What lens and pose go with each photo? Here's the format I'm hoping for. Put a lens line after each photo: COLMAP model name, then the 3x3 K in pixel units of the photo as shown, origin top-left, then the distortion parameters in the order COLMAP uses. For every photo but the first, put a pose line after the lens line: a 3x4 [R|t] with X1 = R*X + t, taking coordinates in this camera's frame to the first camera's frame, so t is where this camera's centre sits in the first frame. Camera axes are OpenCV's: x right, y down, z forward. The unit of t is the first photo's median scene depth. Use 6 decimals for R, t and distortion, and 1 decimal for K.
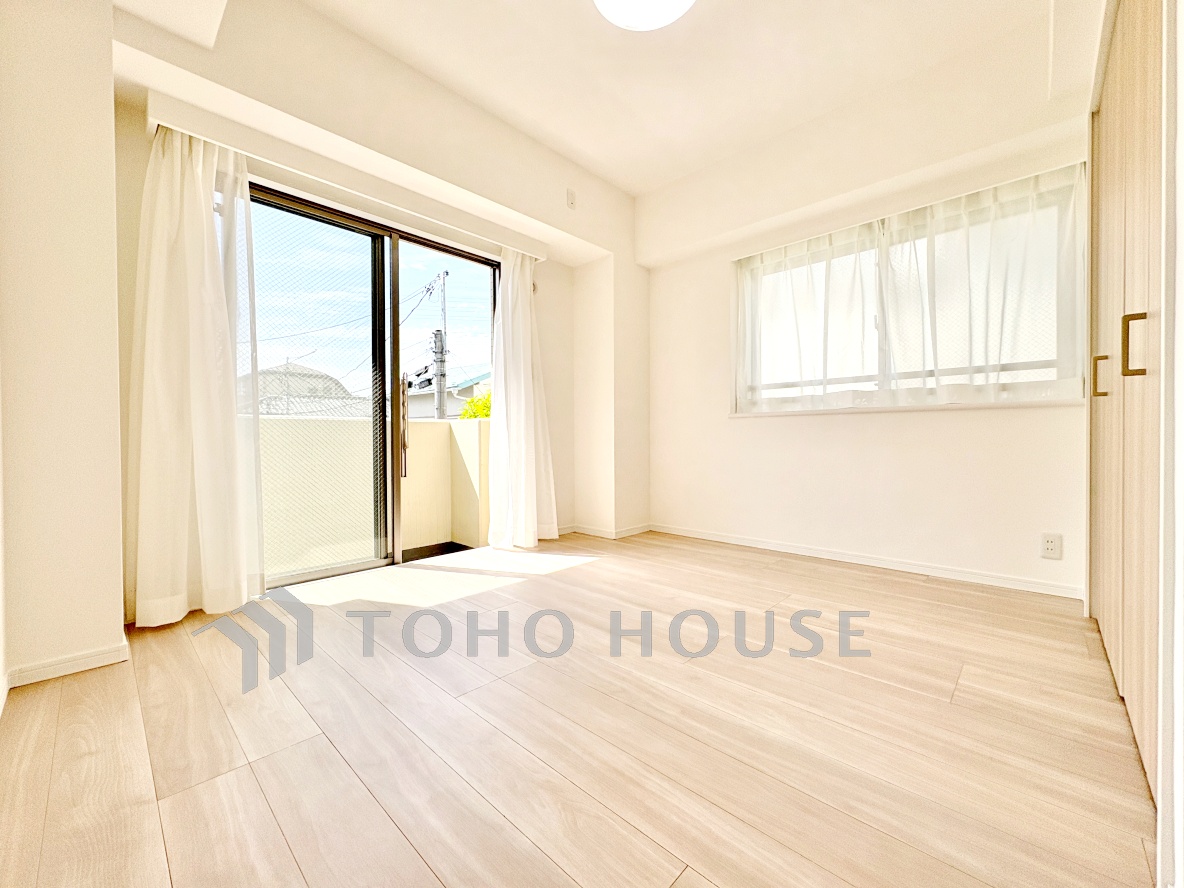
lens RADIAL K [[473.5, 0, 592.0], [0, 473.5, 444.0], [0, 0, 1]] dist [0.000085, 0.000222]
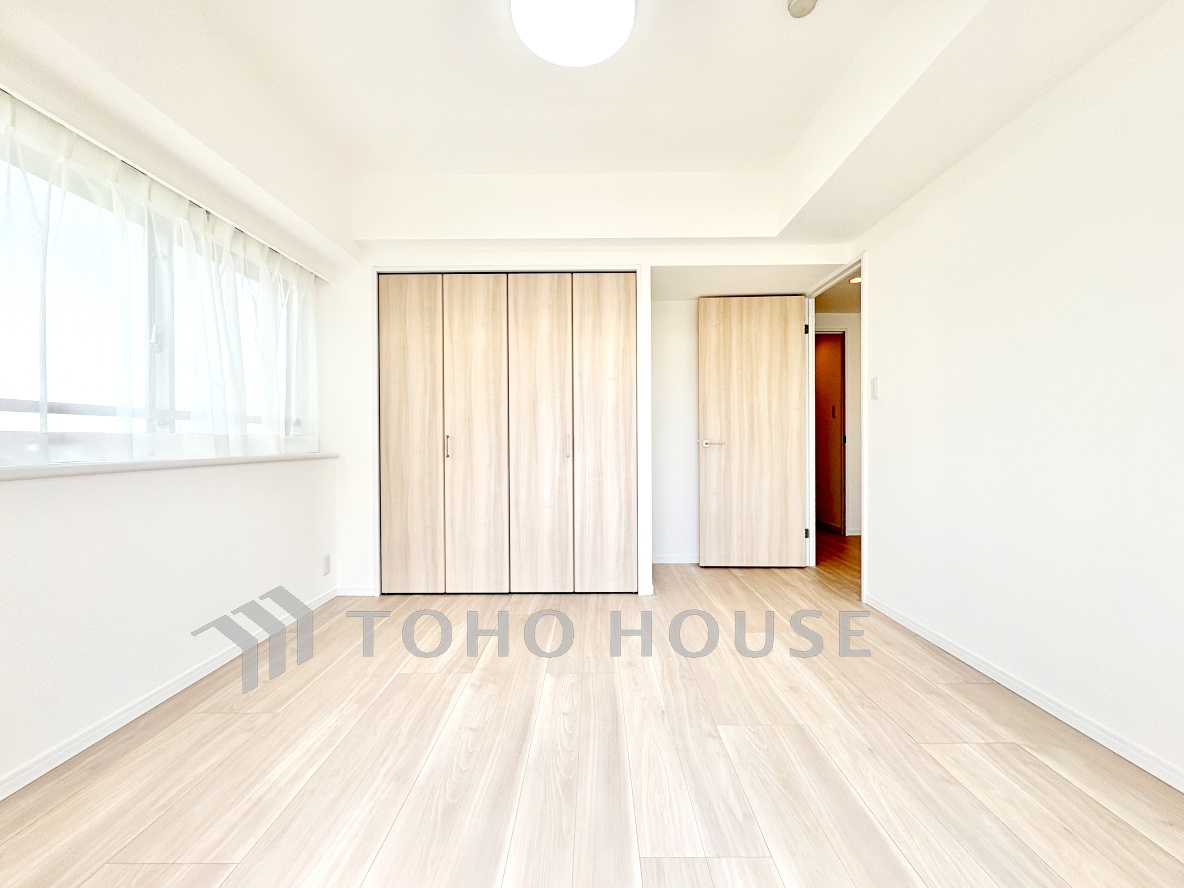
lens RADIAL K [[473.5, 0, 592.0], [0, 473.5, 444.0], [0, 0, 1]] dist [0.000085, 0.000222]
pose [[-0.685020, 0.003683, 0.728515, -0.697484], [0.021632, 0.999649, 0.015288, -0.174523], [-0.728203, 0.026232, -0.684859, 1.939585]]
